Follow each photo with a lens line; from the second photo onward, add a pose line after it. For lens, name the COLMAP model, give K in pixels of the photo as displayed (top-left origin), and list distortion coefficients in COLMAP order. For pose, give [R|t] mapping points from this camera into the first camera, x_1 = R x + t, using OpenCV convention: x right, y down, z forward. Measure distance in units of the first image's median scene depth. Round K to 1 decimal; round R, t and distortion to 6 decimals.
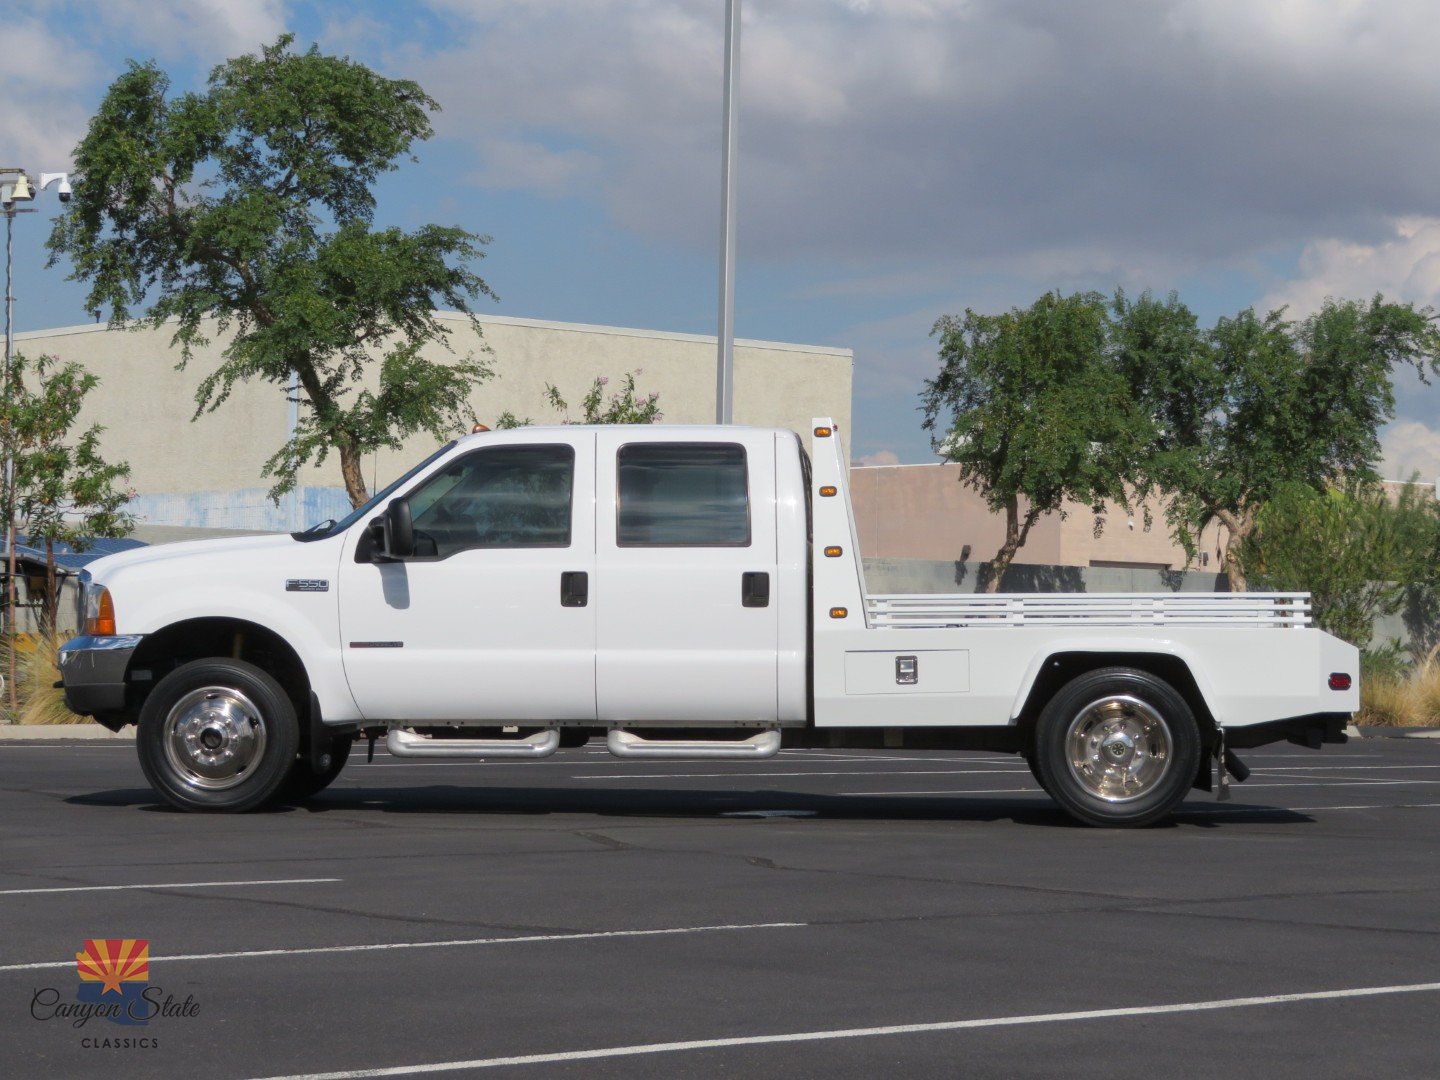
lens RADIAL K [[3974.8, 0, 720.0], [0, 3974.8, 540.0], [0, 0, 1]] dist [-0.017426, 0.485062]
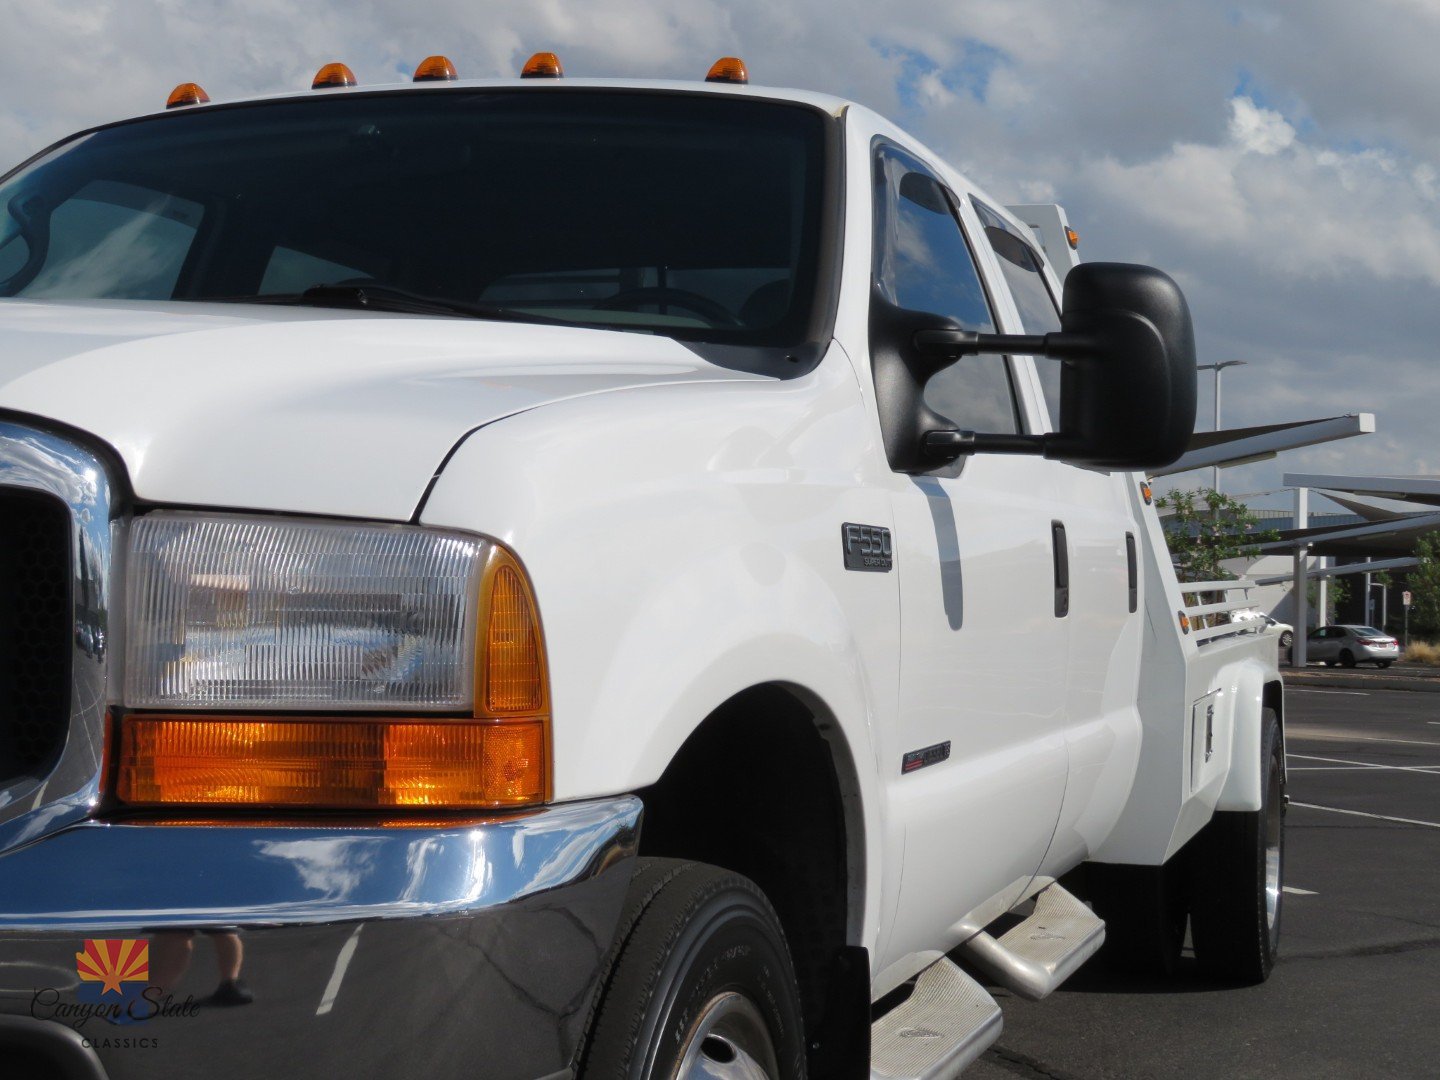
lens RADIAL K [[2361.4, 0, 720.0], [0, 2361.4, 540.0], [0, 0, 1]] dist [-0.016761, 0.012151]
pose [[0.257435, 0.014771, 0.966183, -0.236578], [-0.044221, 0.999016, -0.003491, 0.011036], [-0.965283, -0.041827, 0.257835, 0.900451]]
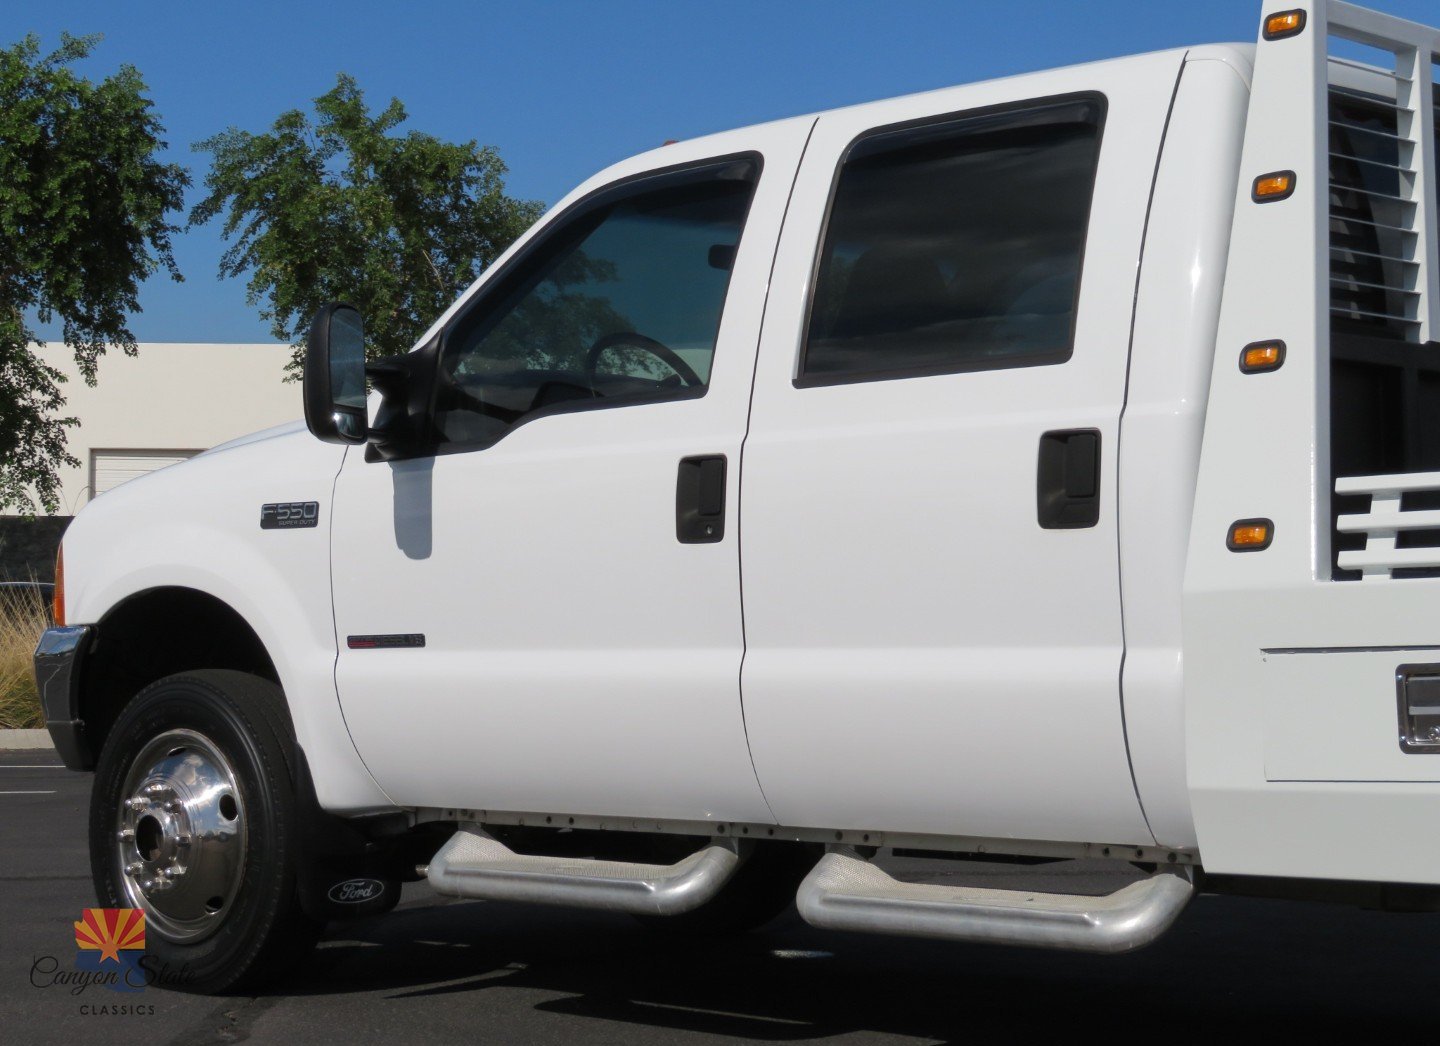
lens RADIAL K [[2789.9, 0, 720.0], [0, 2789.9, 523.0], [0, 0, 1]] dist [-0.011826, 0.209510]
pose [[0.768096, -0.035599, -0.639344, 0.133612], [0.025954, 0.999364, -0.024465, 0.020071], [0.639808, 0.002198, 0.768532, 0.725332]]
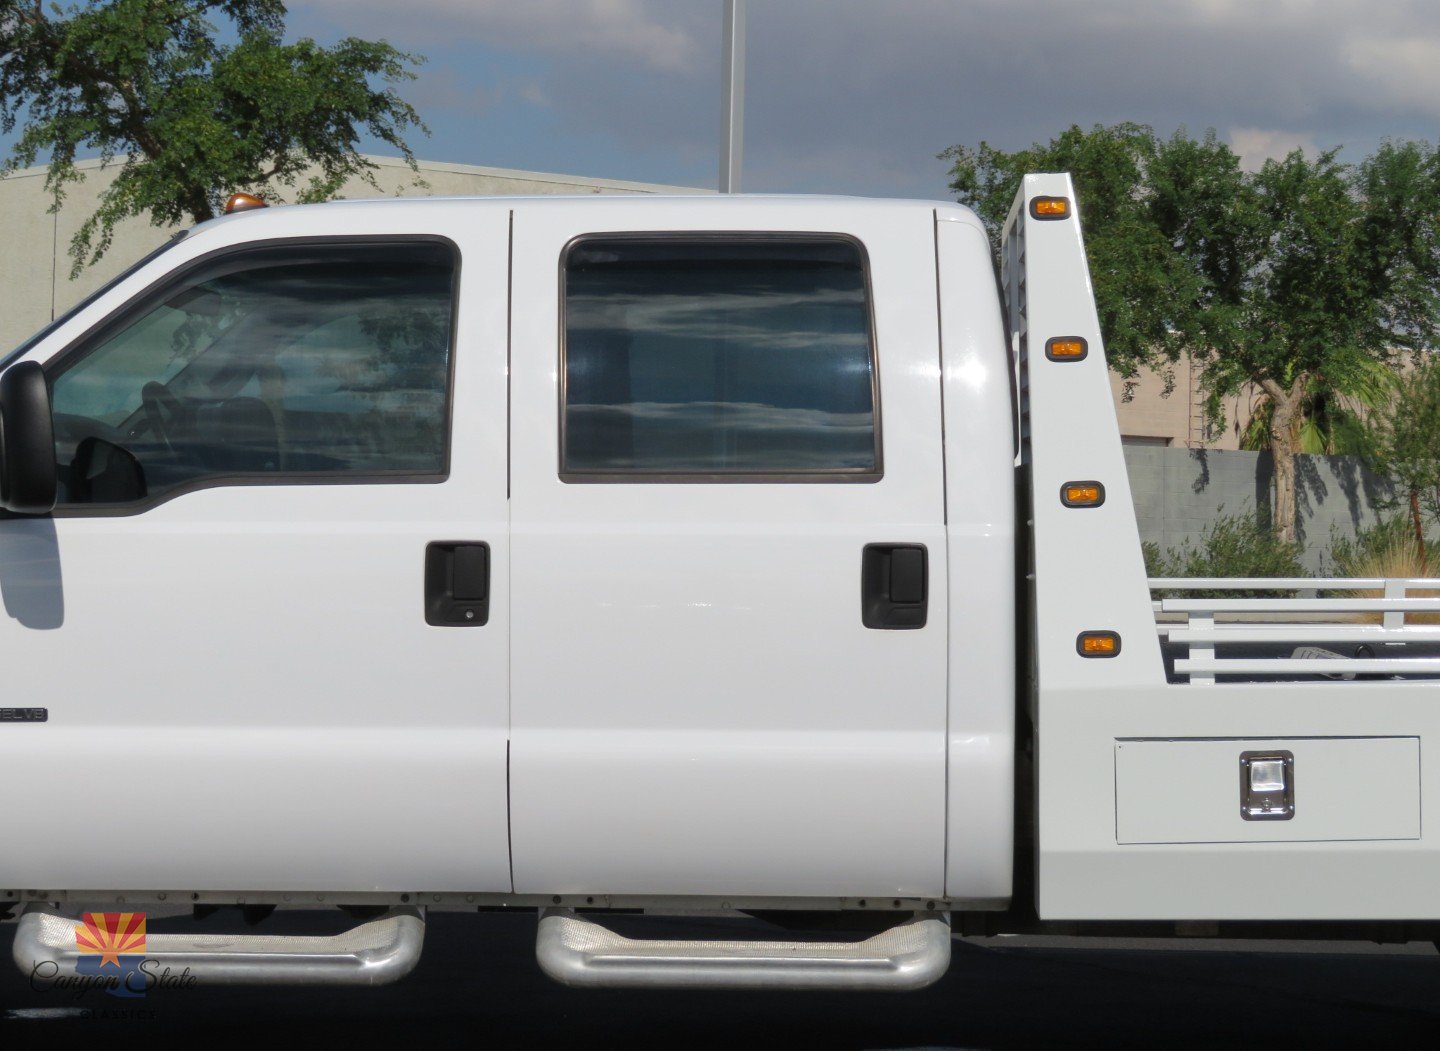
lens RADIAL K [[3724.8, 0, 690.0], [0, 3724.8, 523.6], [0, 0, 1]] dist [-0.032623, 0.194383]
pose [[0.999991, 0.000833, 0.004197, -0.012893], [-0.000966, 0.999490, 0.031910, -0.005892], [-0.004168, -0.031914, 0.999482, 0.564527]]
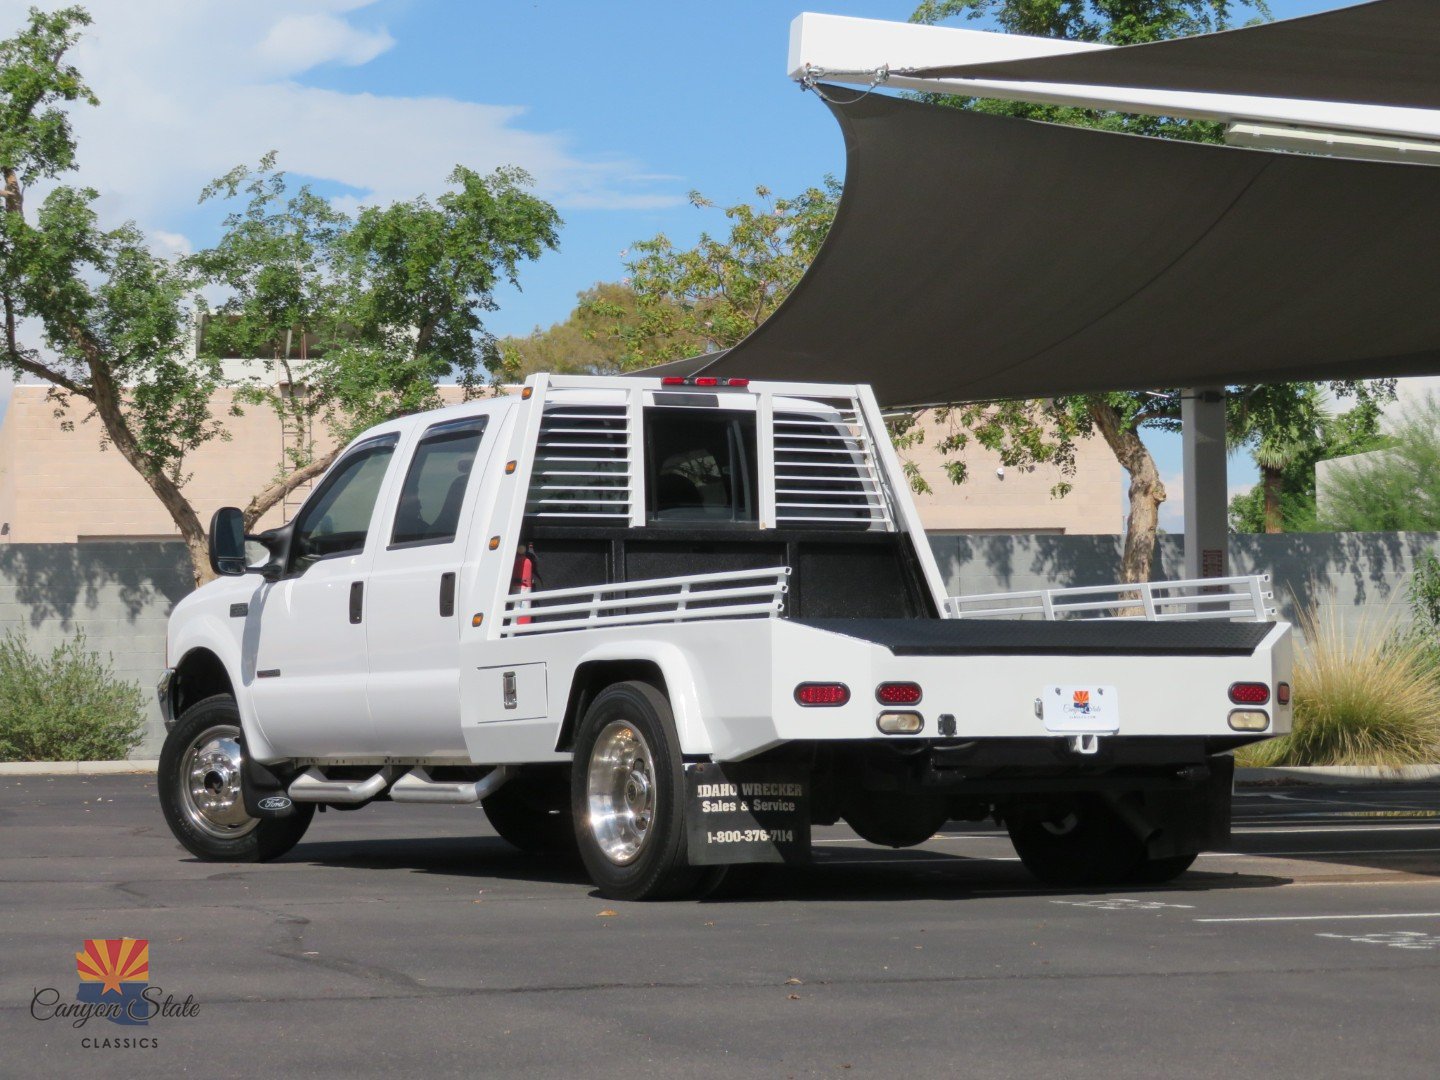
lens RADIAL K [[3974.8, 0, 720.0], [0, 3974.8, 540.0], [0, 0, 1]] dist [-0.017426, 0.485062]
pose [[0.539755, -0.052225, -0.840200, 0.661473], [0.036847, 0.998583, -0.038399, 0.031694], [0.841015, -0.010232, 0.540915, 0.561864]]
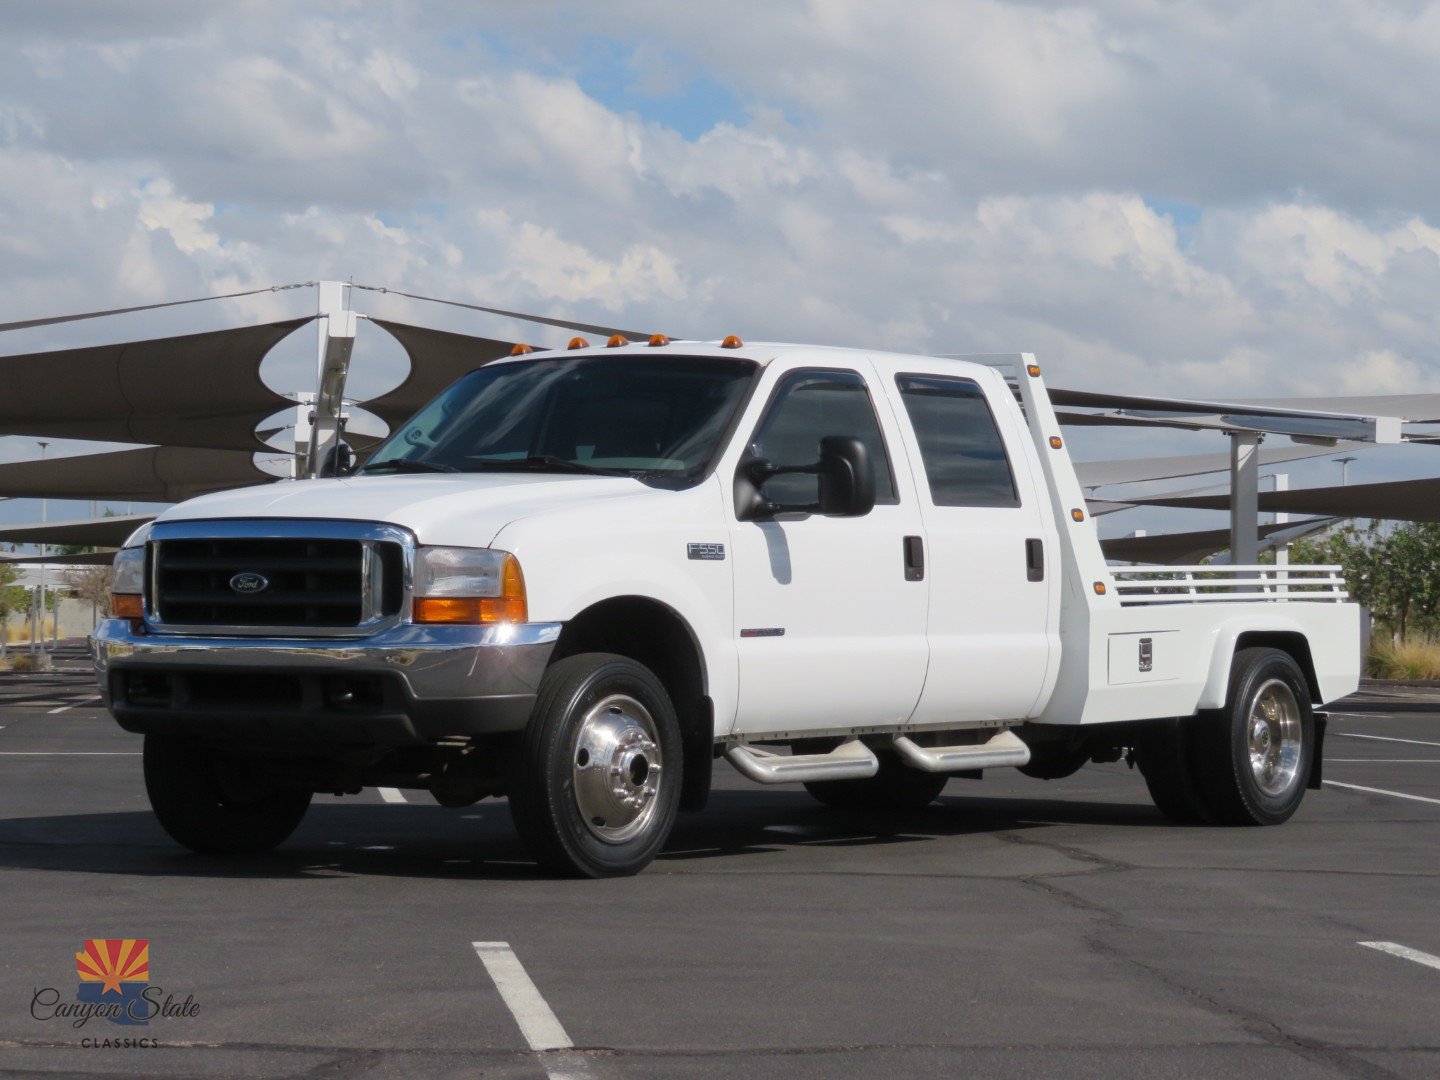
lens RADIAL K [[3696.3, 0, 720.0], [0, 3696.3, 540.0], [0, 0, 1]] dist [-0.028019, 0.002645]
pose [[0.536877, 0.007872, 0.843624, -0.618422], [-0.023823, 0.999699, 0.005833, 0.004975], [-0.843324, -0.023230, 0.536903, 0.593680]]
